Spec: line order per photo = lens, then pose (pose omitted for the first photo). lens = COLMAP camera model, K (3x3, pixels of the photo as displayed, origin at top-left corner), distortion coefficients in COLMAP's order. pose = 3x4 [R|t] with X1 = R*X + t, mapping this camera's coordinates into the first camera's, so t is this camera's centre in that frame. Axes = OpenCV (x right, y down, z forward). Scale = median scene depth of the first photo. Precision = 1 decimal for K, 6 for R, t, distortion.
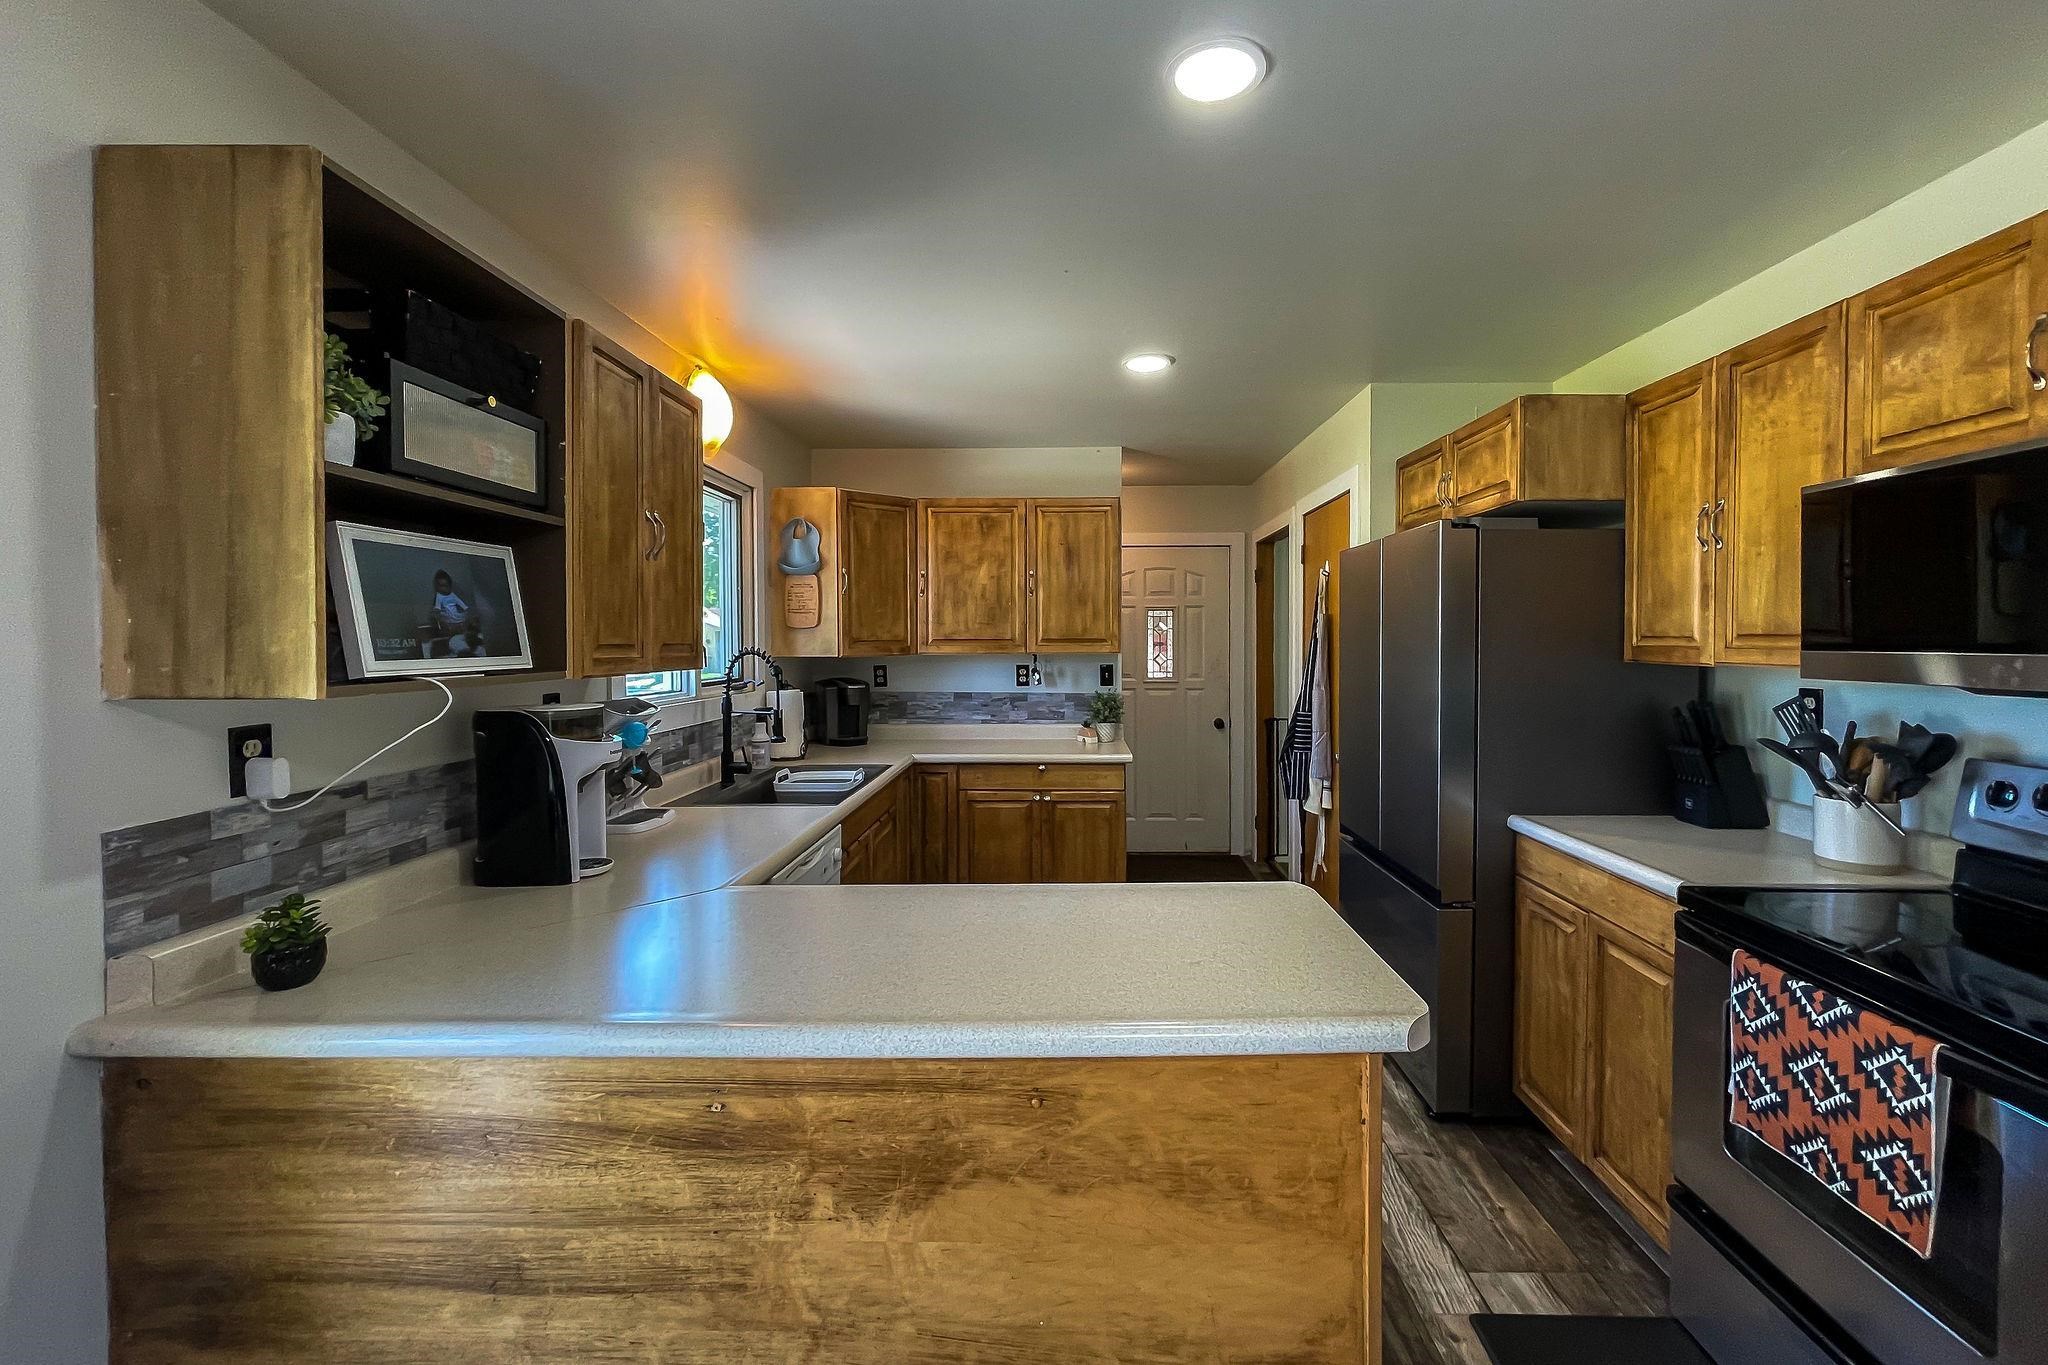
lens RADIAL K [[844.2, 0, 1064.1], [0, 844.2, 650.4], [0, 0, 1]] dist [-0.000827, 0.000212]
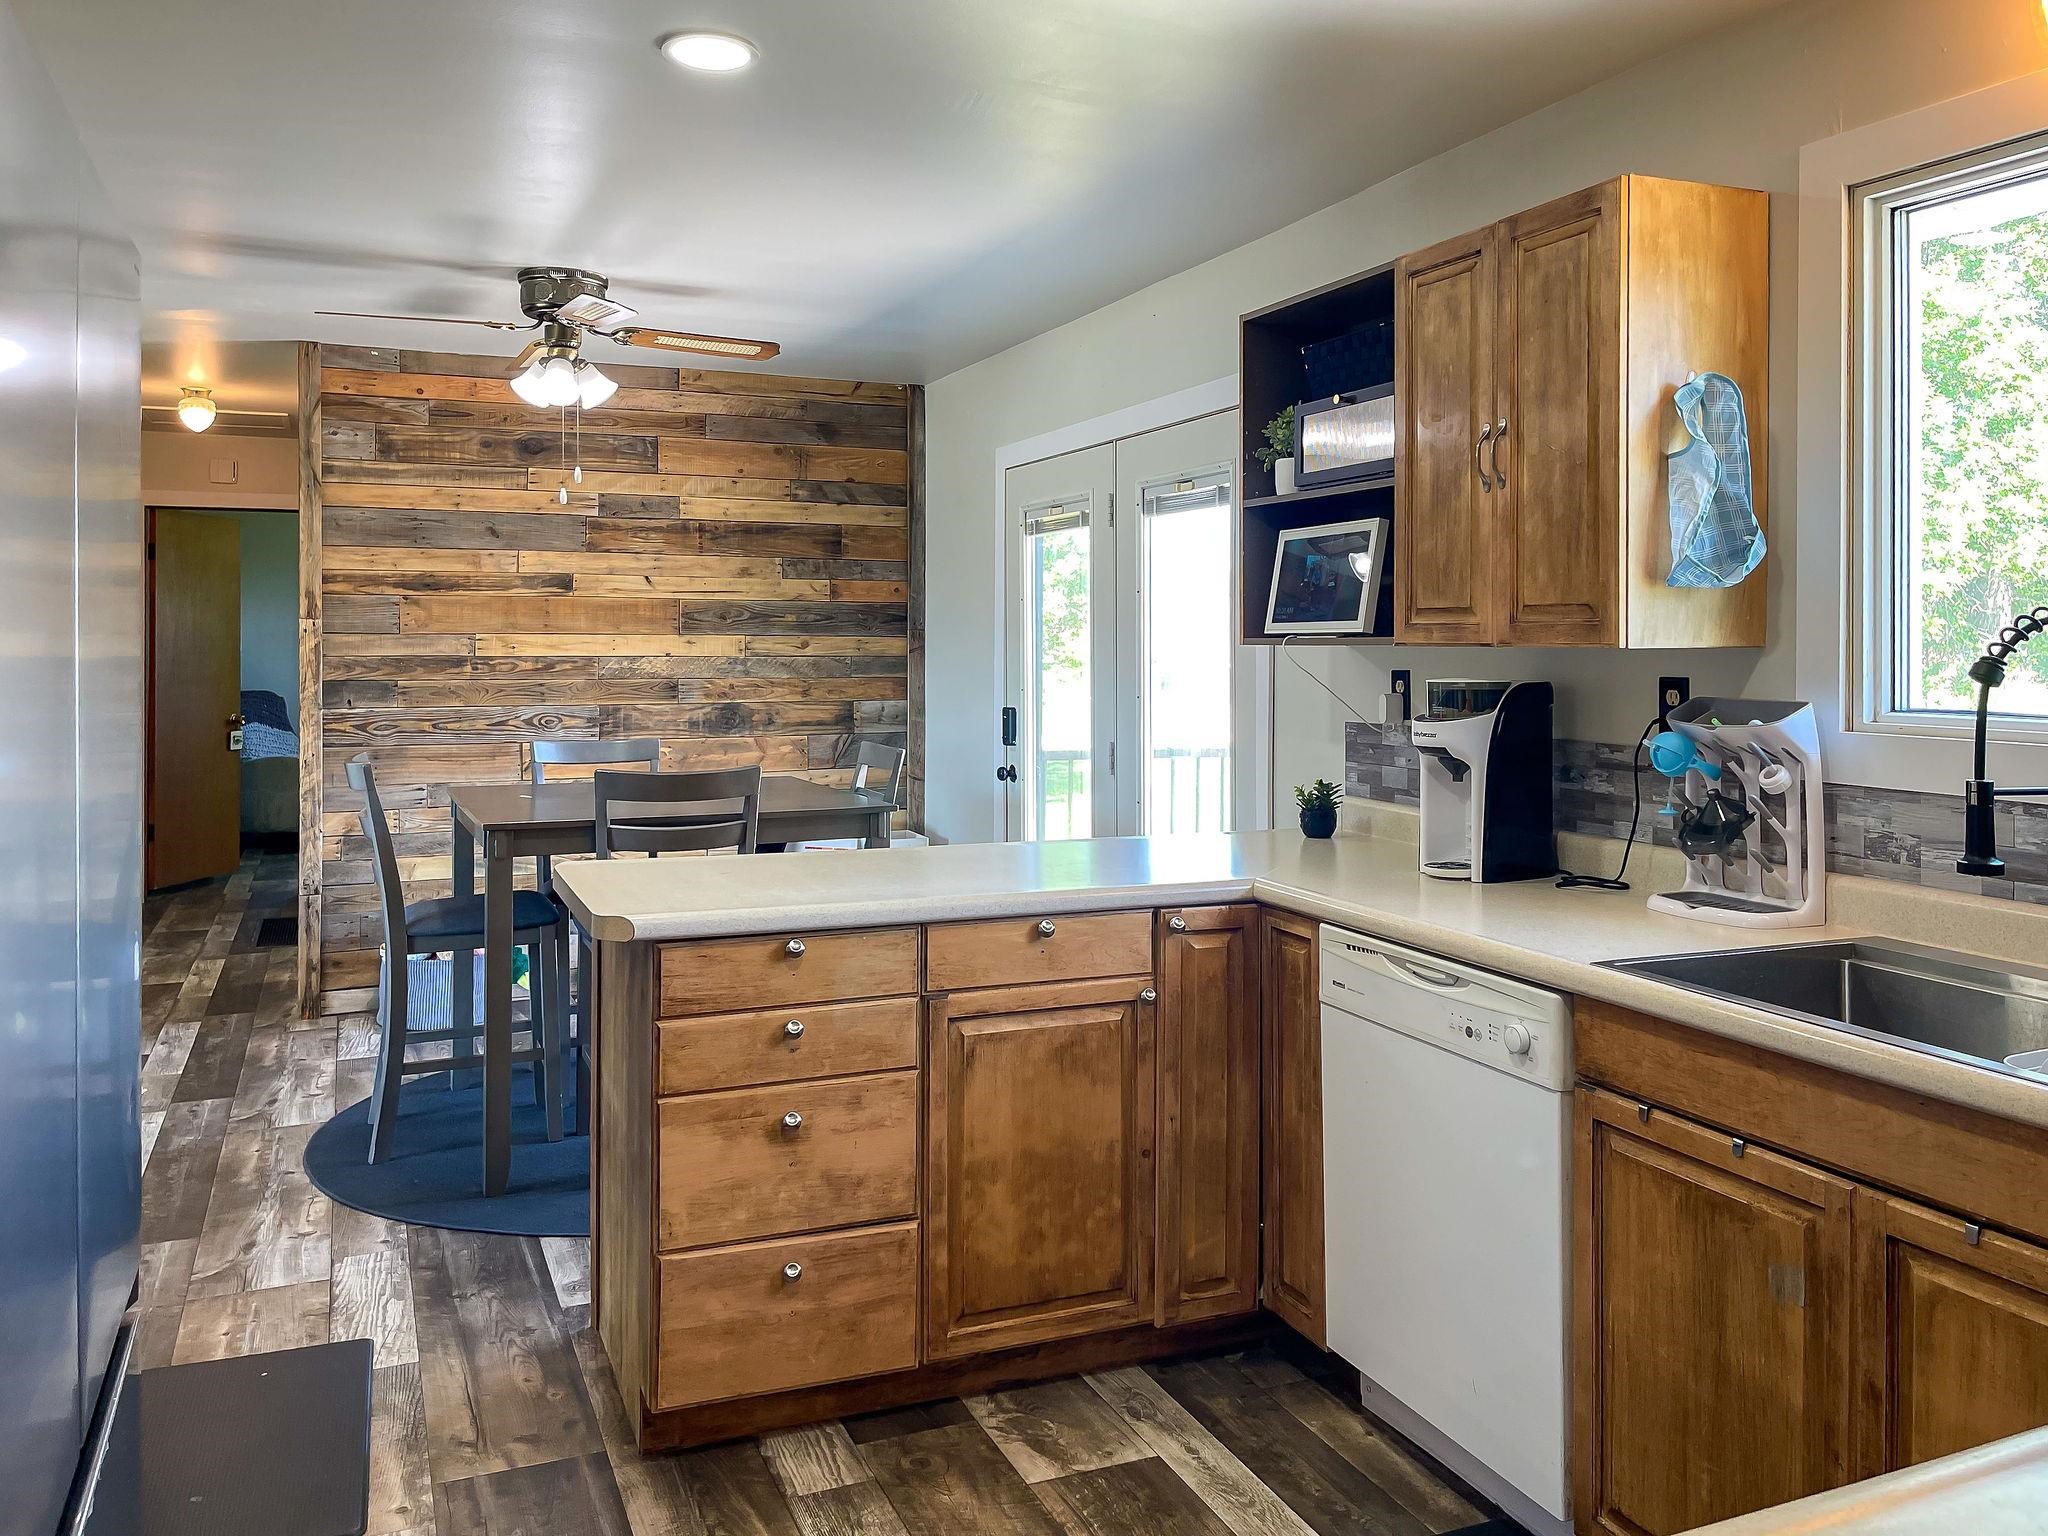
lens RADIAL K [[1568.4, 0, 1031.7], [0, 1568.4, 670.5], [0, 0, 1]] dist [0.040432, -0.007785]
pose [[-0.915030, 0.010379, -0.403253, 0.335159], [-0.003112, 0.999458, 0.032787, 0.003631], [0.403375, 0.031256, -0.914501, 1.647256]]
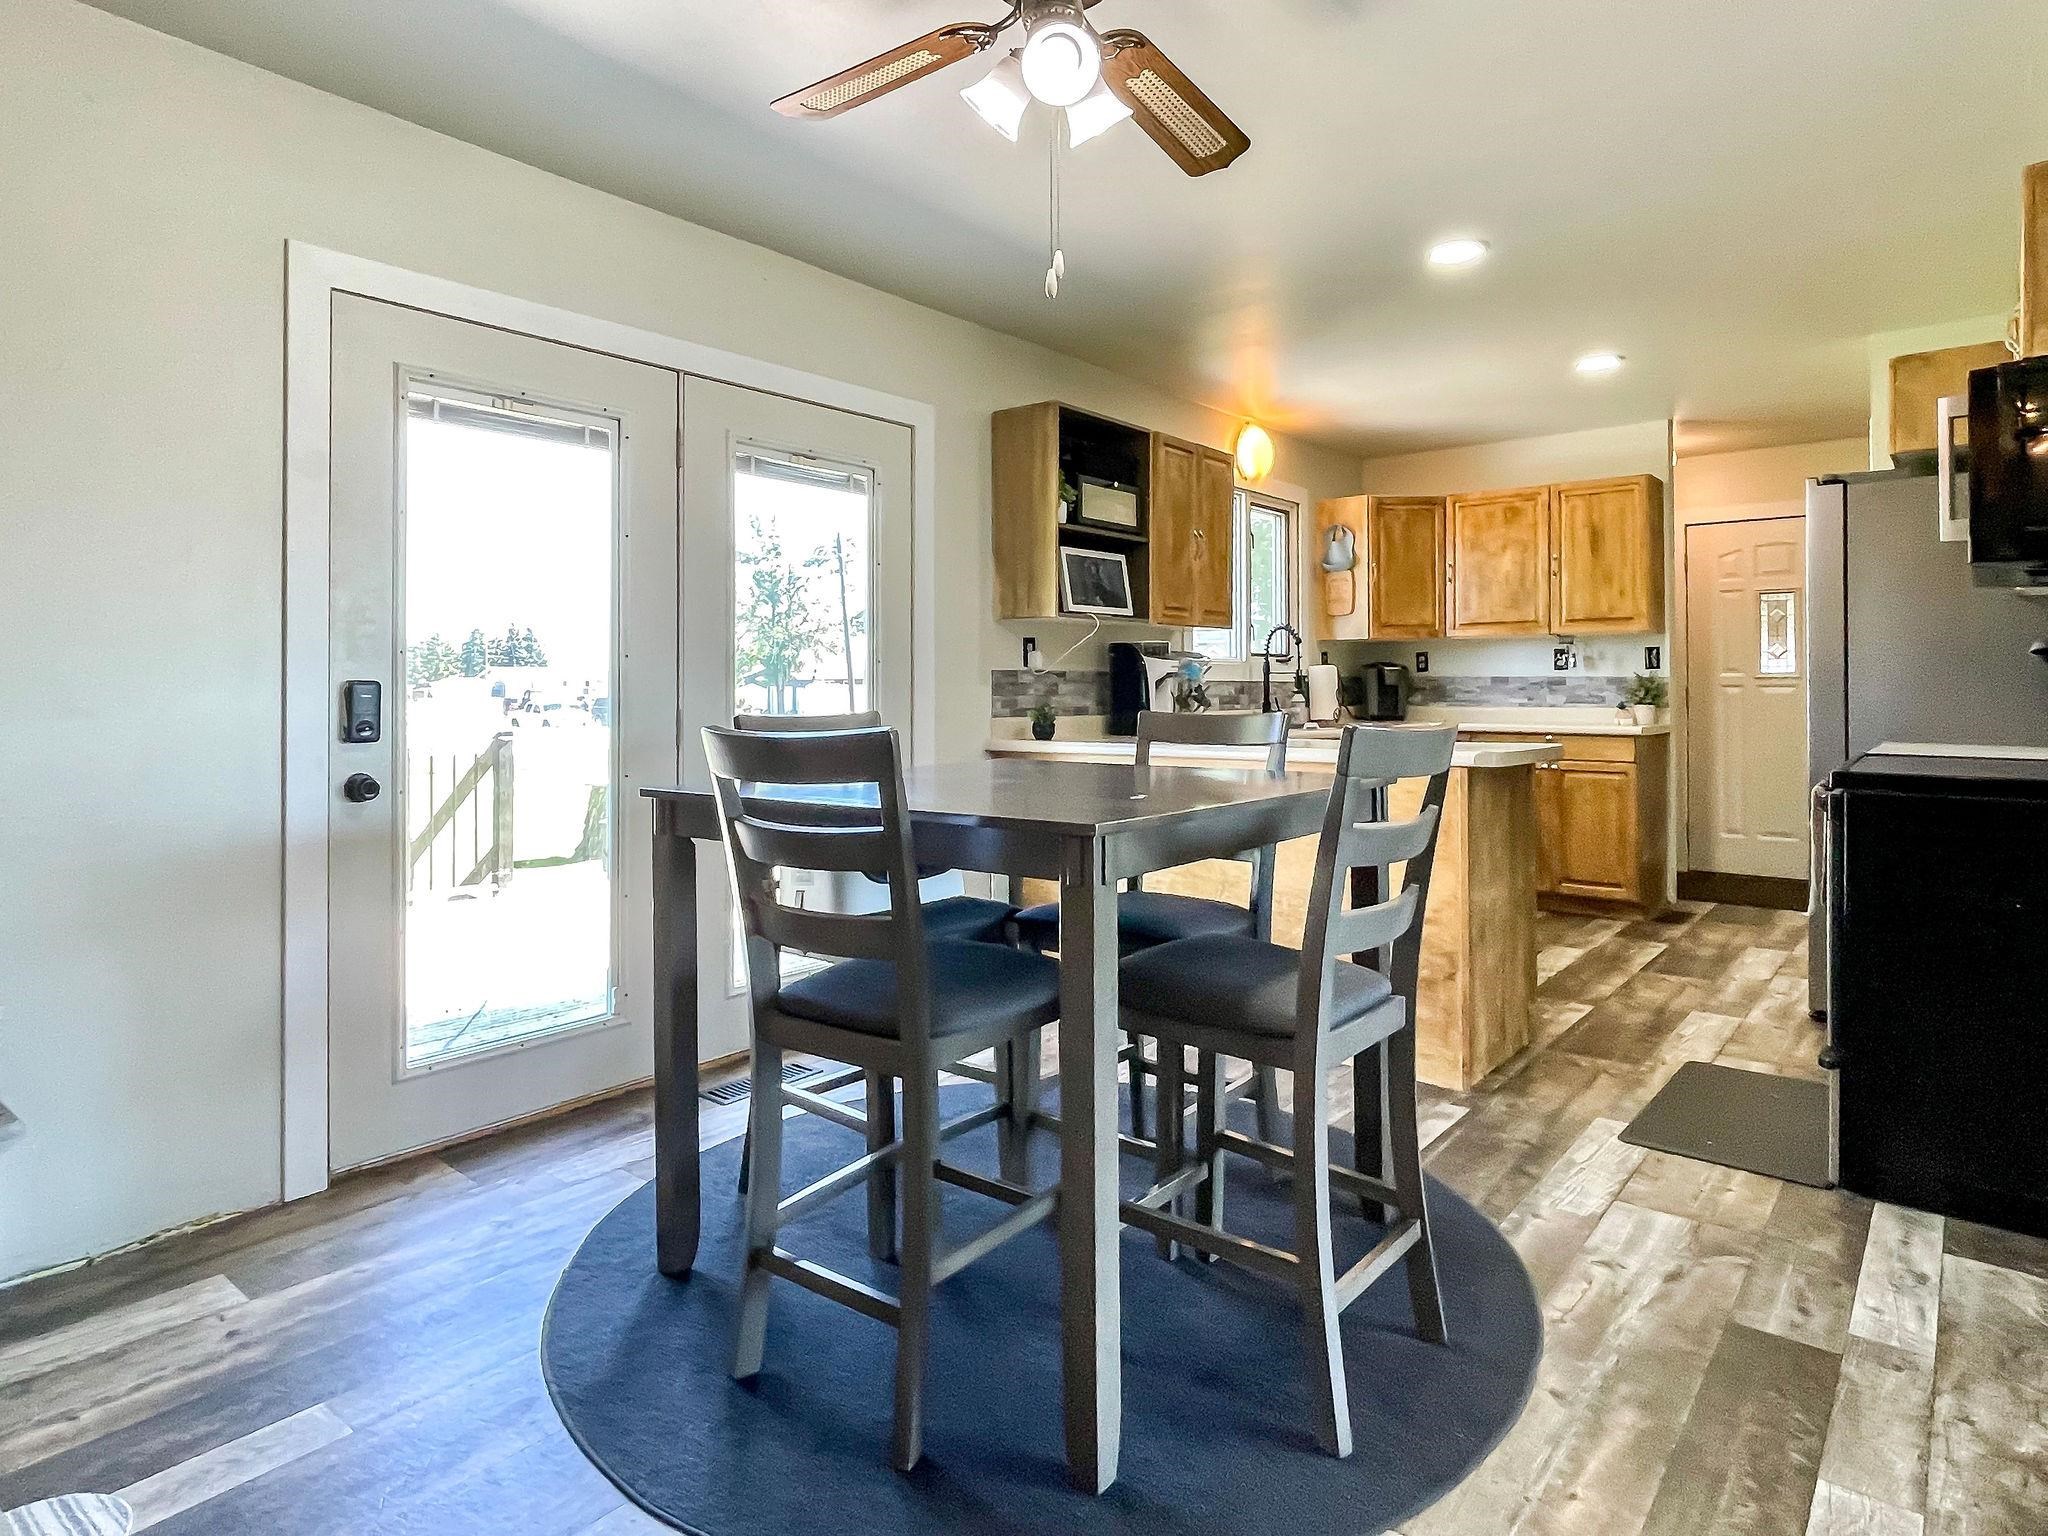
lens RADIAL K [[1164.9, 0, 1047.2], [0, 1164.9, 682.0], [0, 0, 1]] dist [0.002386, -0.000380]
pose [[0.778887, -0.001510, -0.627162, 0.577361], [-0.008906, 0.999870, -0.013469, 0.135043], [0.627101, 0.016076, 0.778772, -0.778551]]
